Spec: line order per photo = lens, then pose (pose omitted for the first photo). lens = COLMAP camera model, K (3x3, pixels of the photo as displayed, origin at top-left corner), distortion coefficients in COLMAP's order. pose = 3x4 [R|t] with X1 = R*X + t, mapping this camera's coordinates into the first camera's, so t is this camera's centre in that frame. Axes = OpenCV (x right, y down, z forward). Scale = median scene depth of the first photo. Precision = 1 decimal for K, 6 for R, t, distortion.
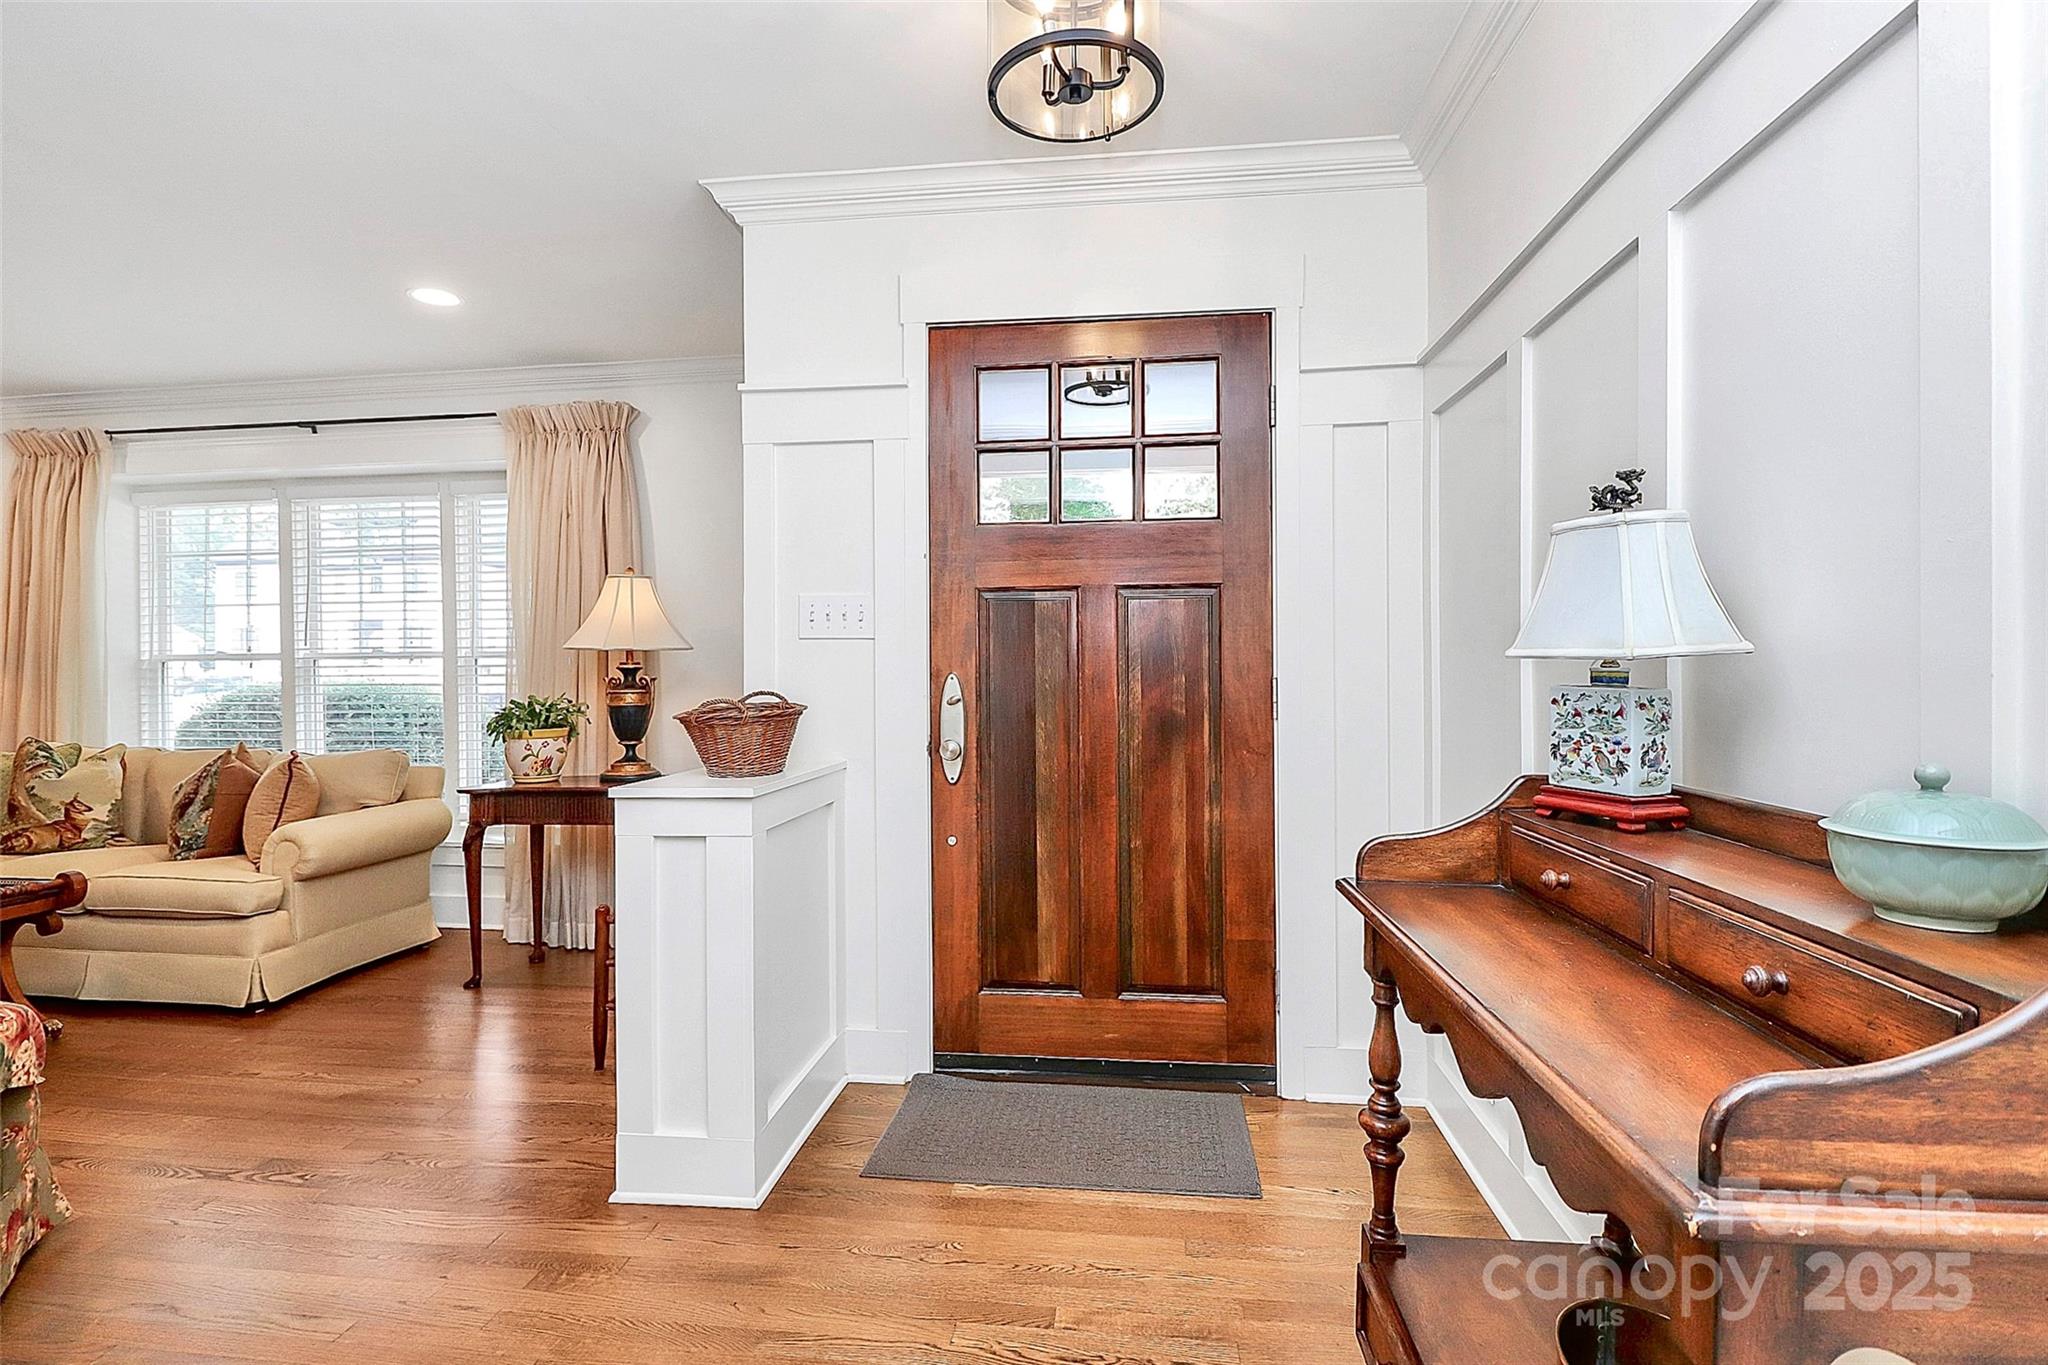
lens RADIAL K [[997.2, 0, 1024.0], [0, 997.2, 682.5], [0, 0, 1]] dist [-0.000885, -0.017277]
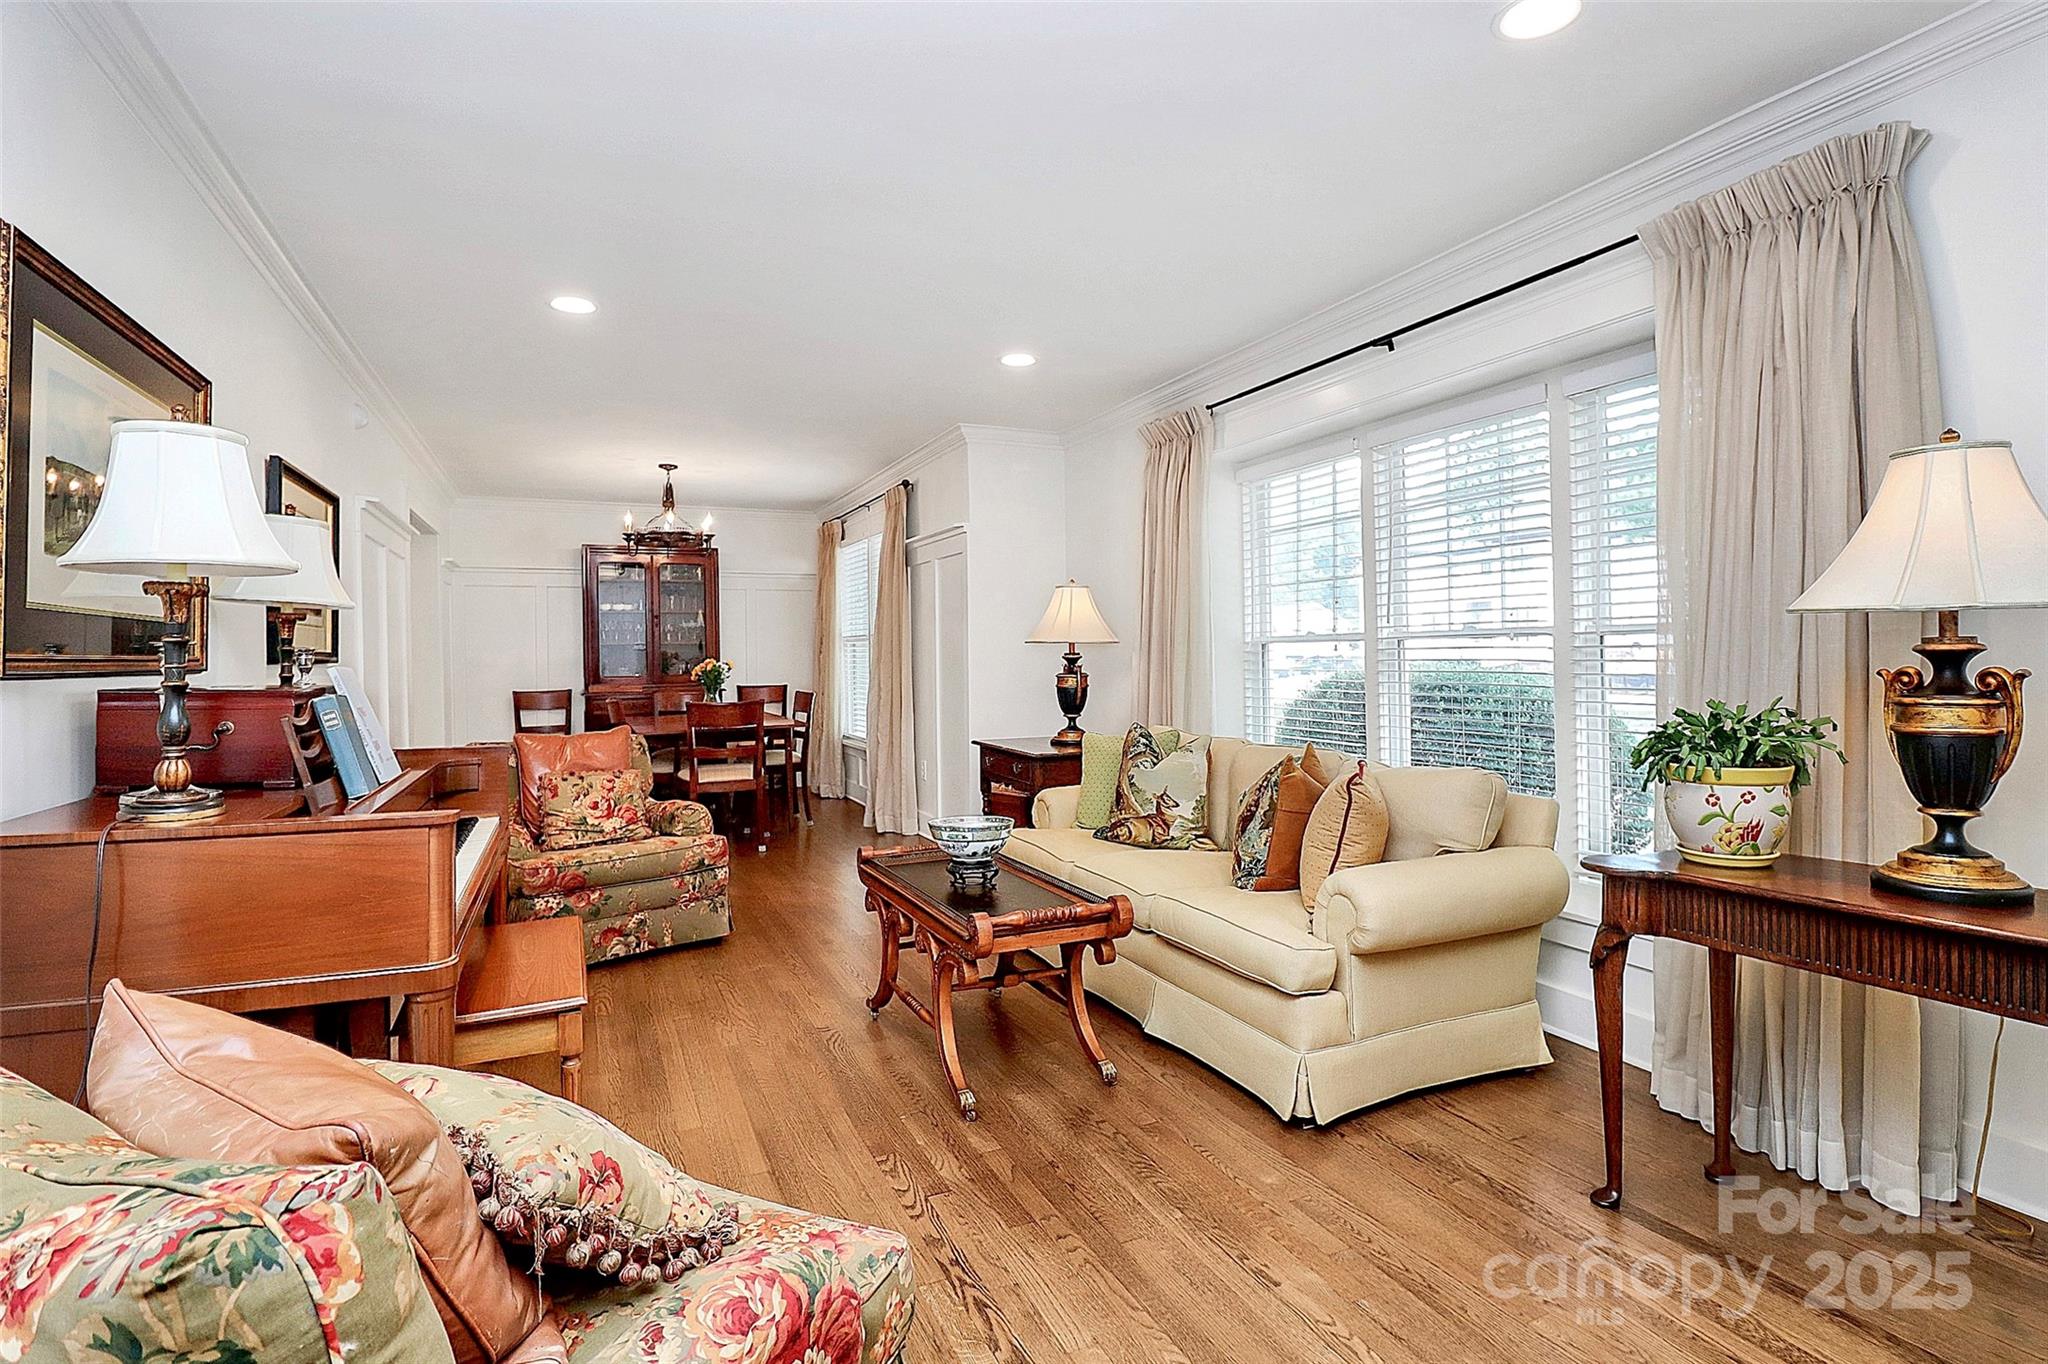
lens RADIAL K [[976.5, 0, 1058.7], [0, 976.5, 634.7], [0, 0, 1]] dist [-0.001407, -0.001190]
pose [[0.543986, -0.016721, -0.838927, -0.240805], [-0.004350, 0.999732, -0.022747, -0.009615], [0.839083, 0.016024, 0.543768, 0.407371]]
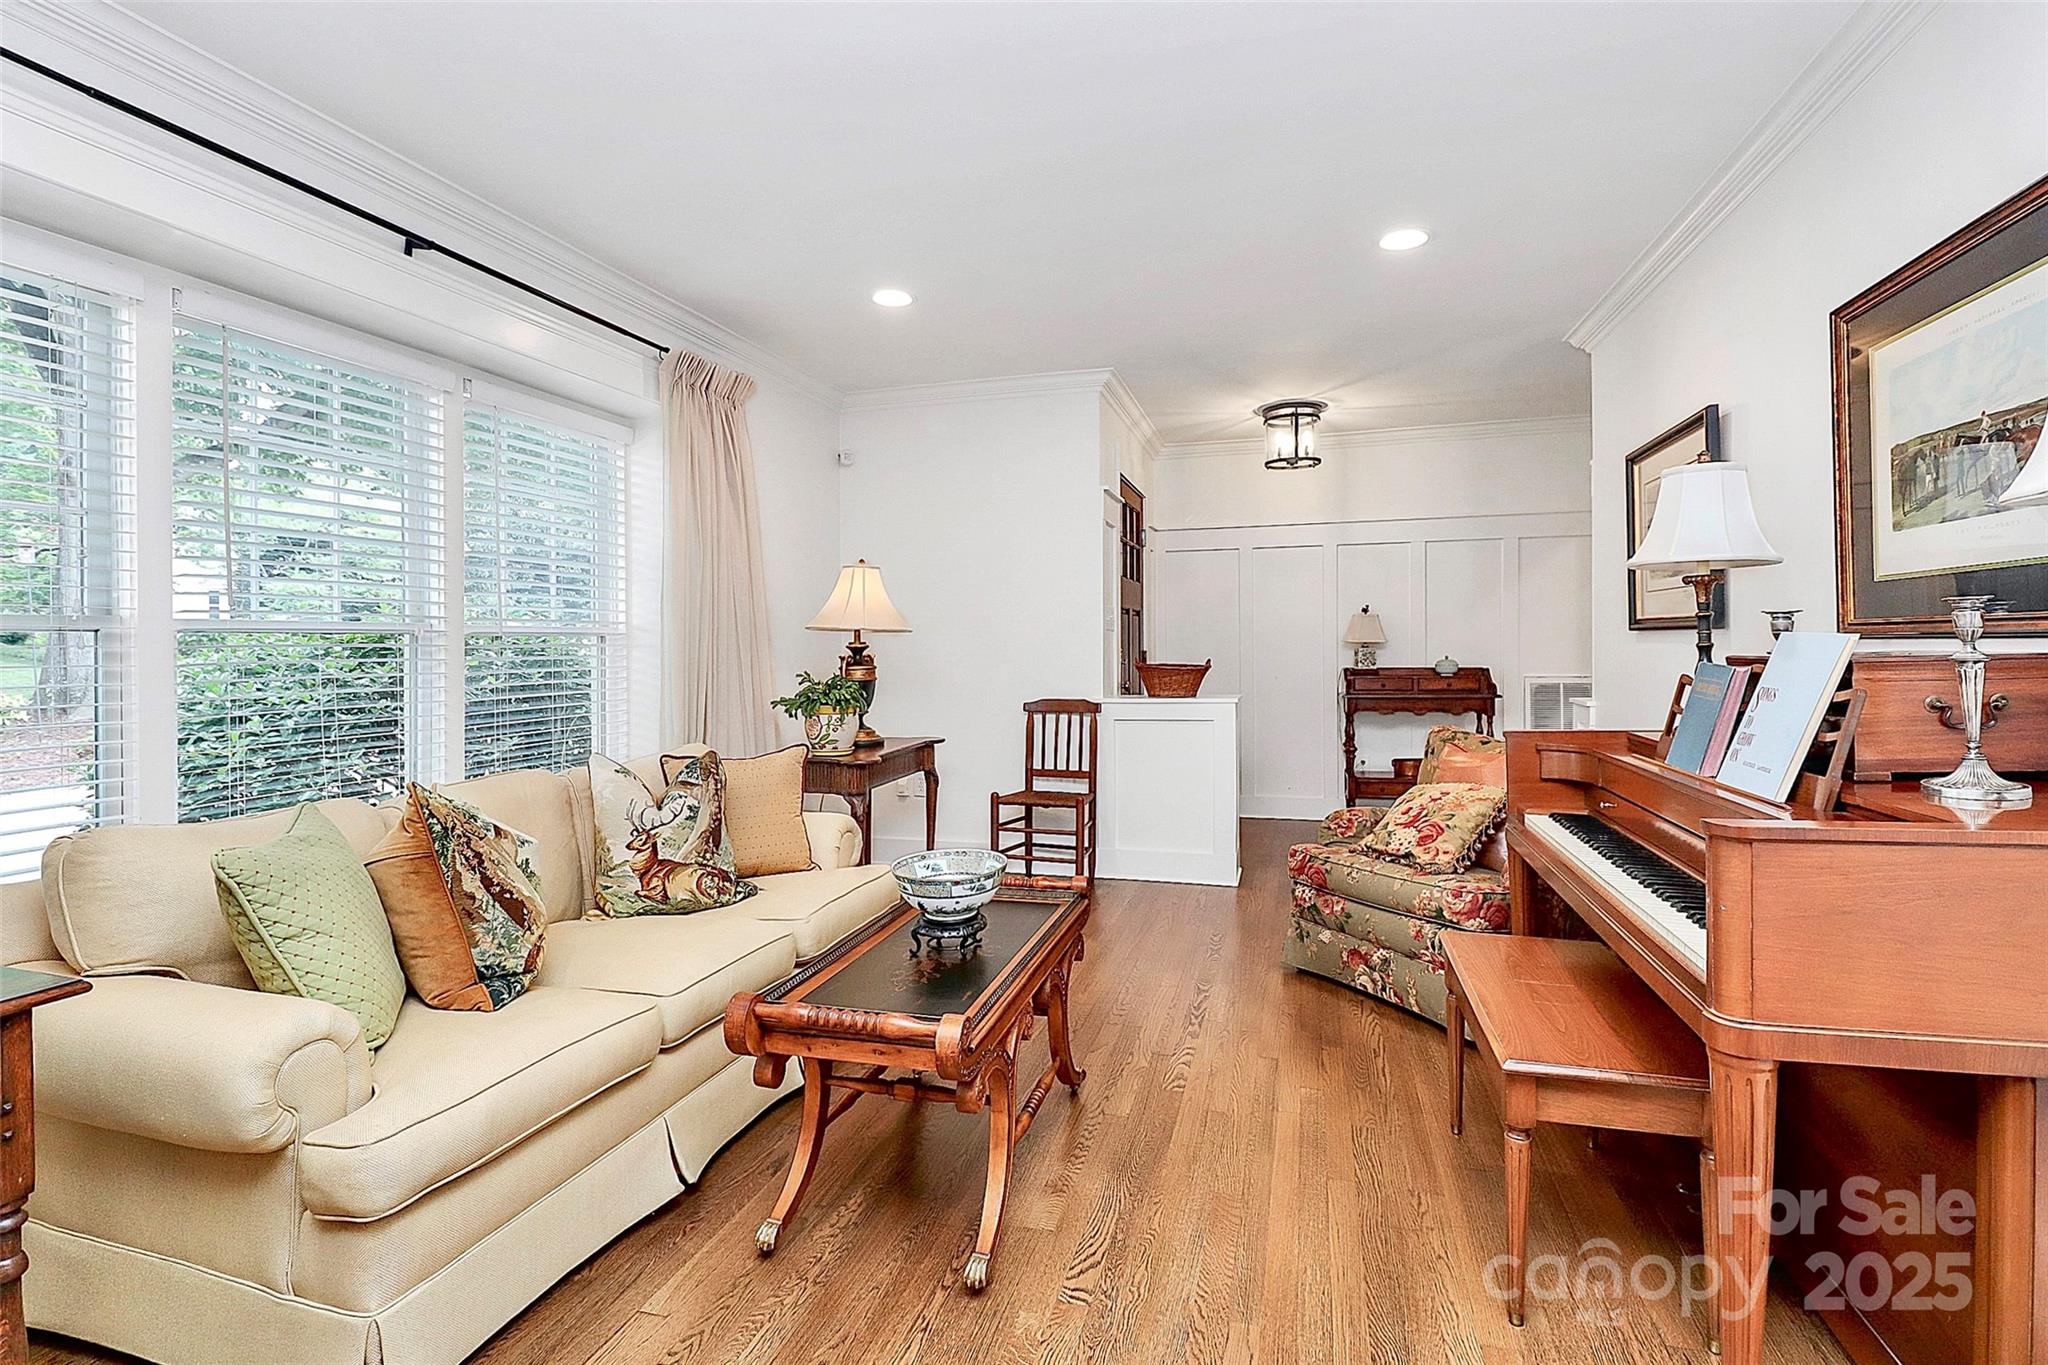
lens RADIAL K [[976.5, 0, 1058.7], [0, 976.5, 635.2], [0, 0, 1]] dist [-0.001407, -0.001190]
pose [[0.167182, 0.013693, 0.985831, -1.437549], [0.022326, 0.999595, -0.017671, -0.003447], [-0.985673, 0.024964, 0.166809, 0.595187]]
